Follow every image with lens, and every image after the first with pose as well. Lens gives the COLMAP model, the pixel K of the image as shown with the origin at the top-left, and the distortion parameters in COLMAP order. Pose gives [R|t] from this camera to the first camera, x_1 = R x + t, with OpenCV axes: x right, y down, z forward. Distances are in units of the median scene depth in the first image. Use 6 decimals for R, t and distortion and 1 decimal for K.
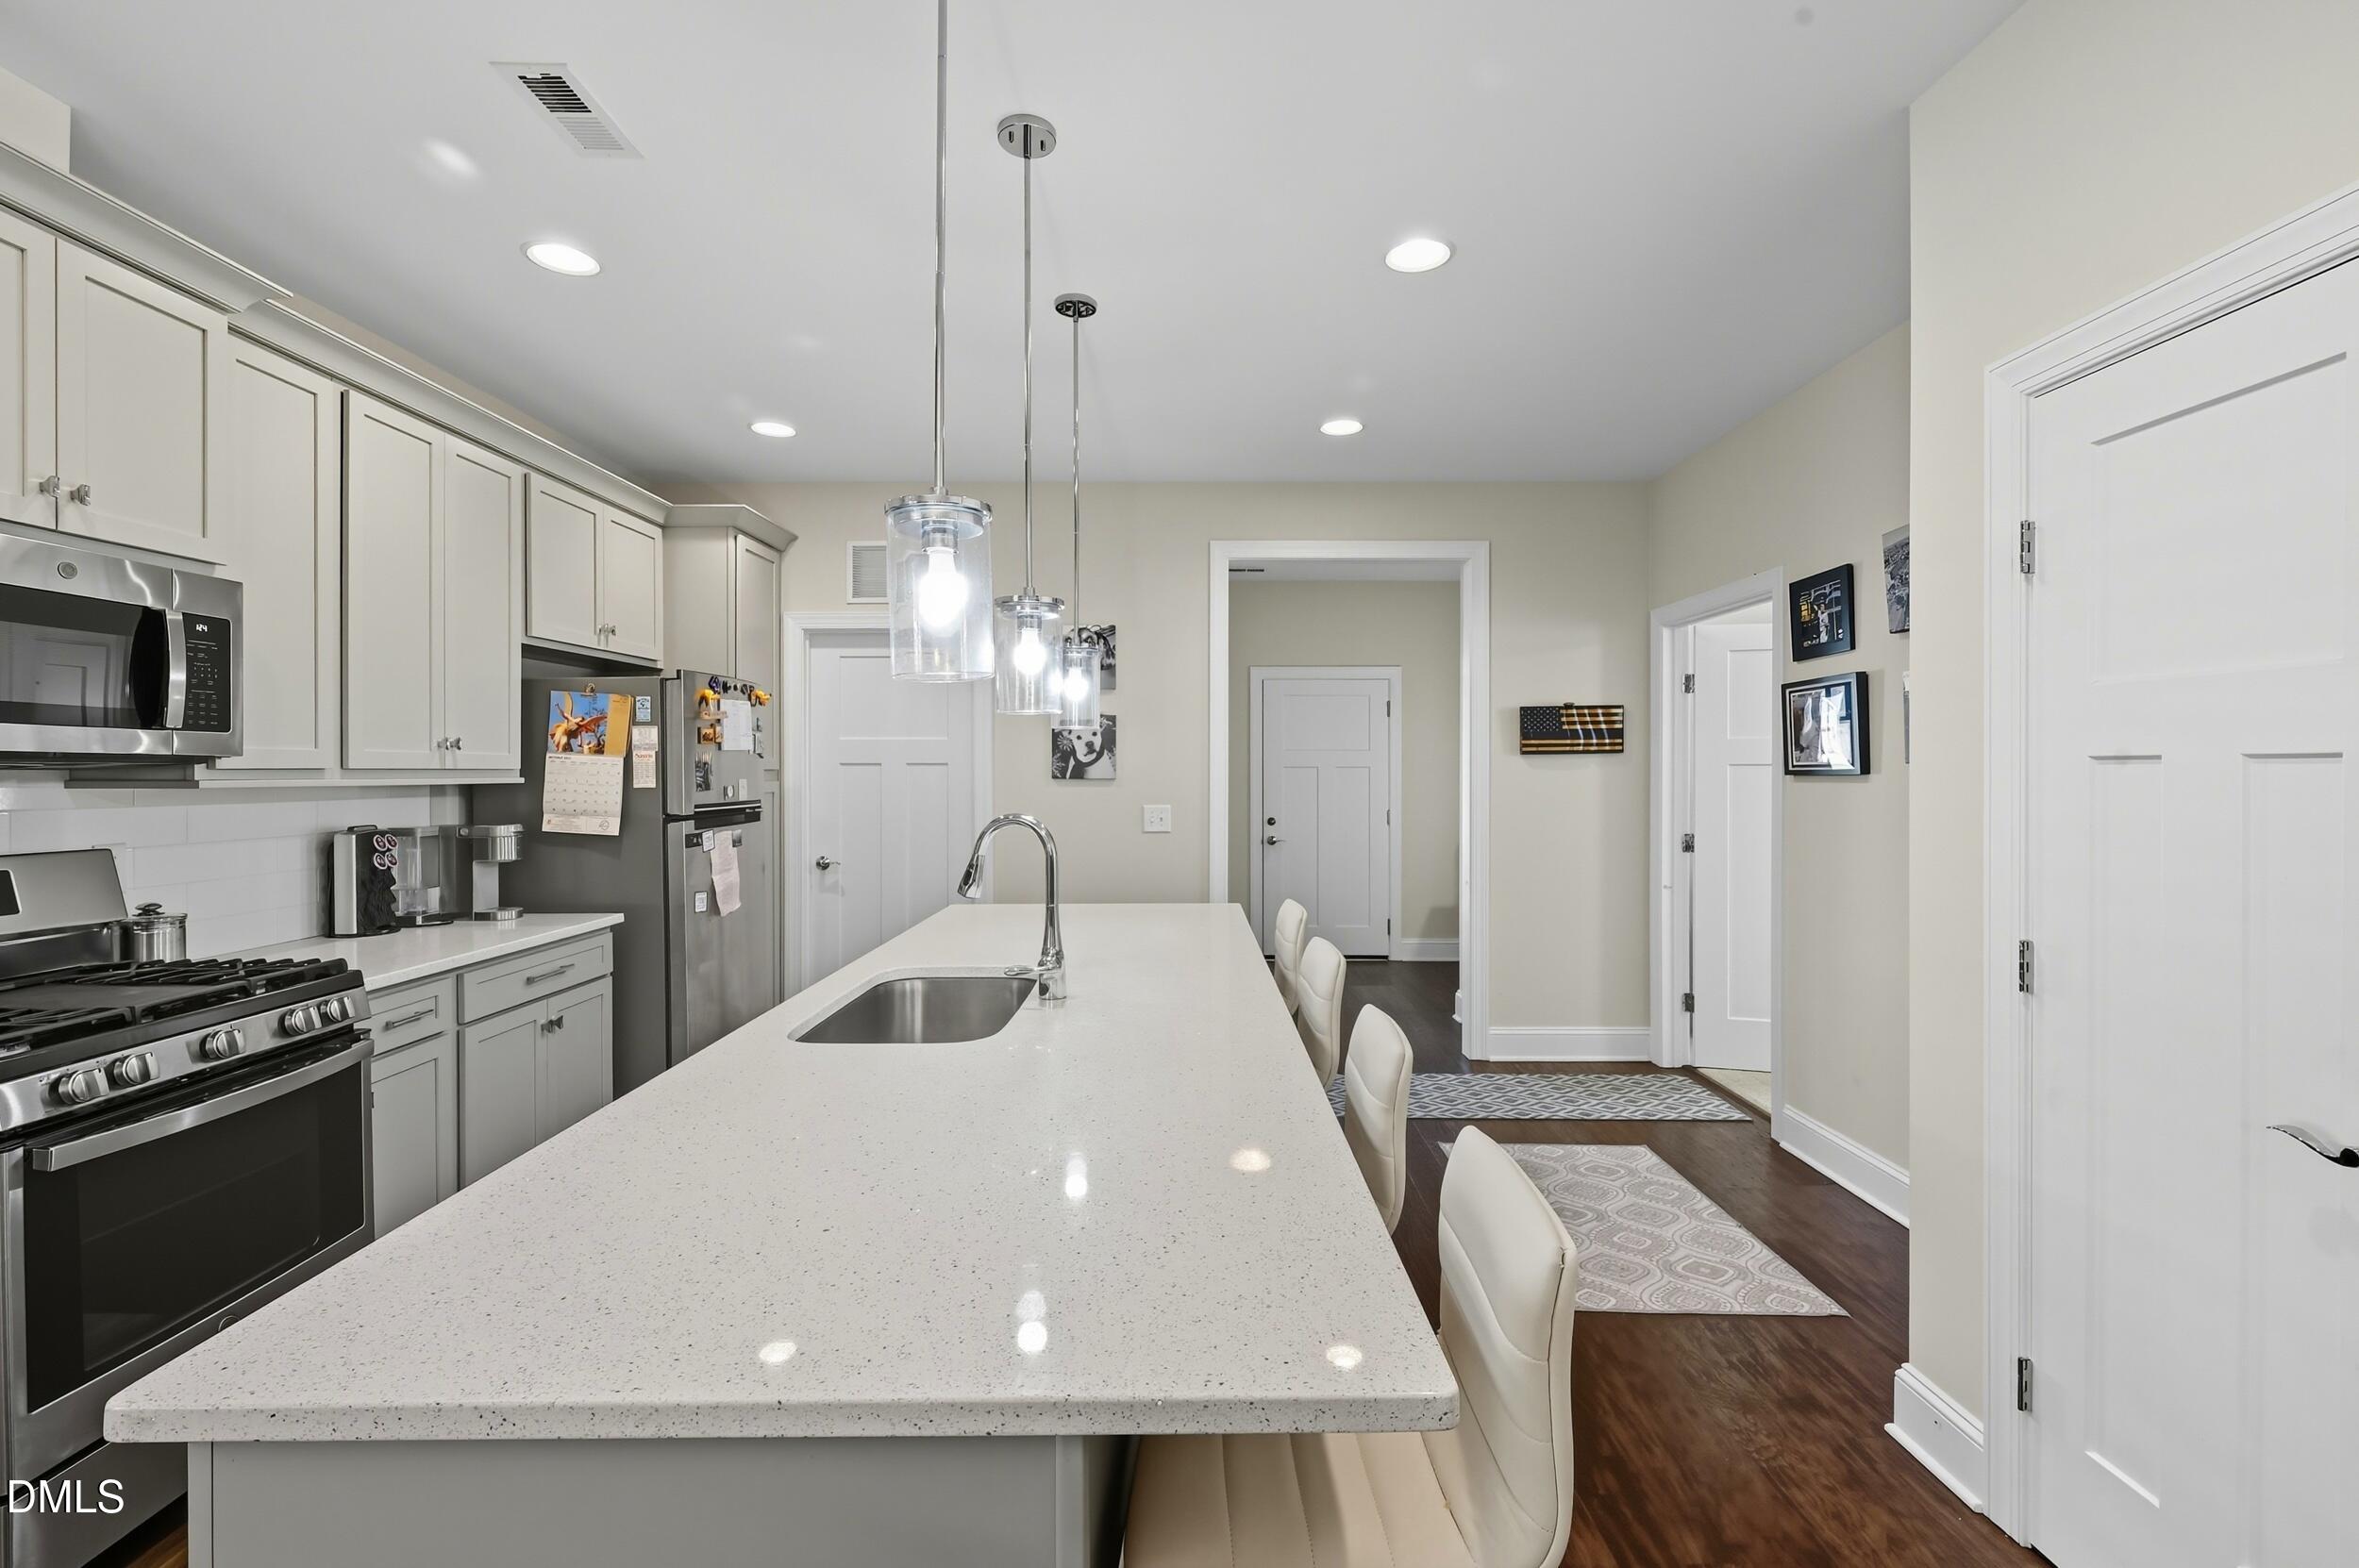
lens RADIAL K [[1039.0, 0, 1191.9], [0, 1039.0, 777.4], [0, 0, 1]] dist [0.001156, -0.000550]
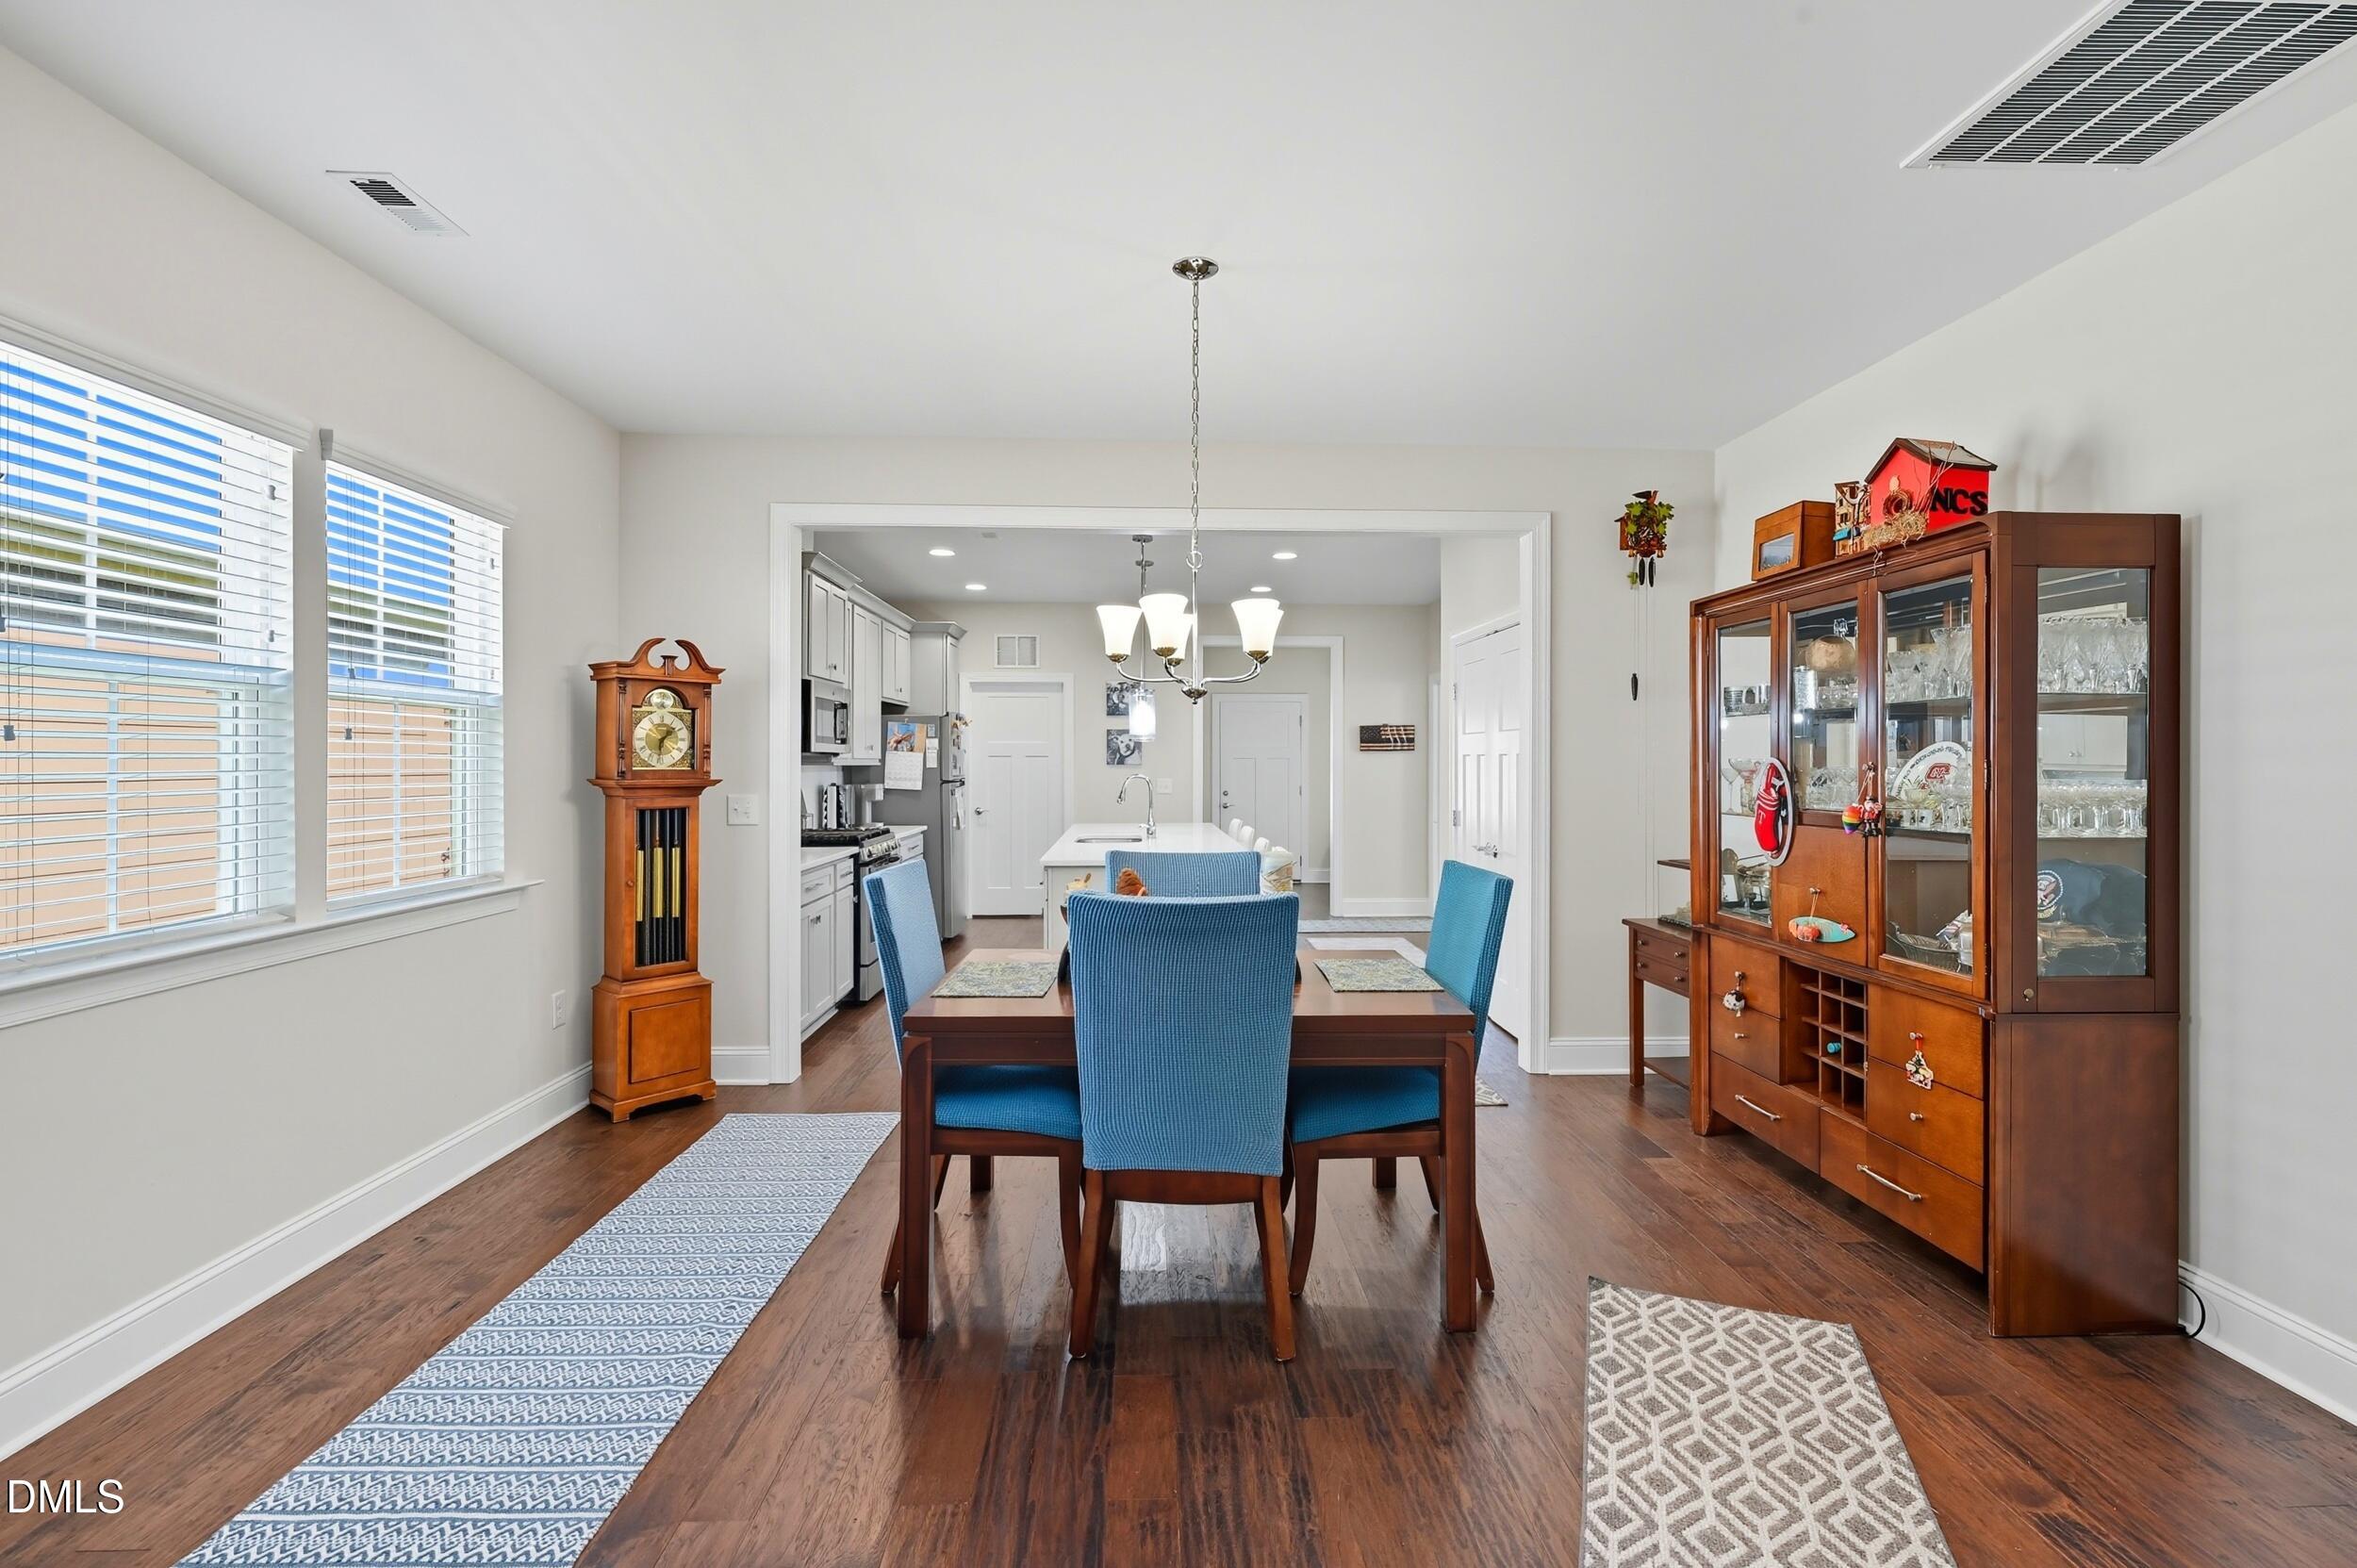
lens RADIAL K [[1058.0, 0, 1170.2], [0, 1058.0, 774.3], [0, 0, 1]] dist [0.000802, 0.000078]
pose [[0.999616, -0.000233, 0.027701, -0.081246], [0.000132, 0.999993, 0.003651, 0.013094], [-0.027701, -0.003646, 0.999610, -0.949417]]
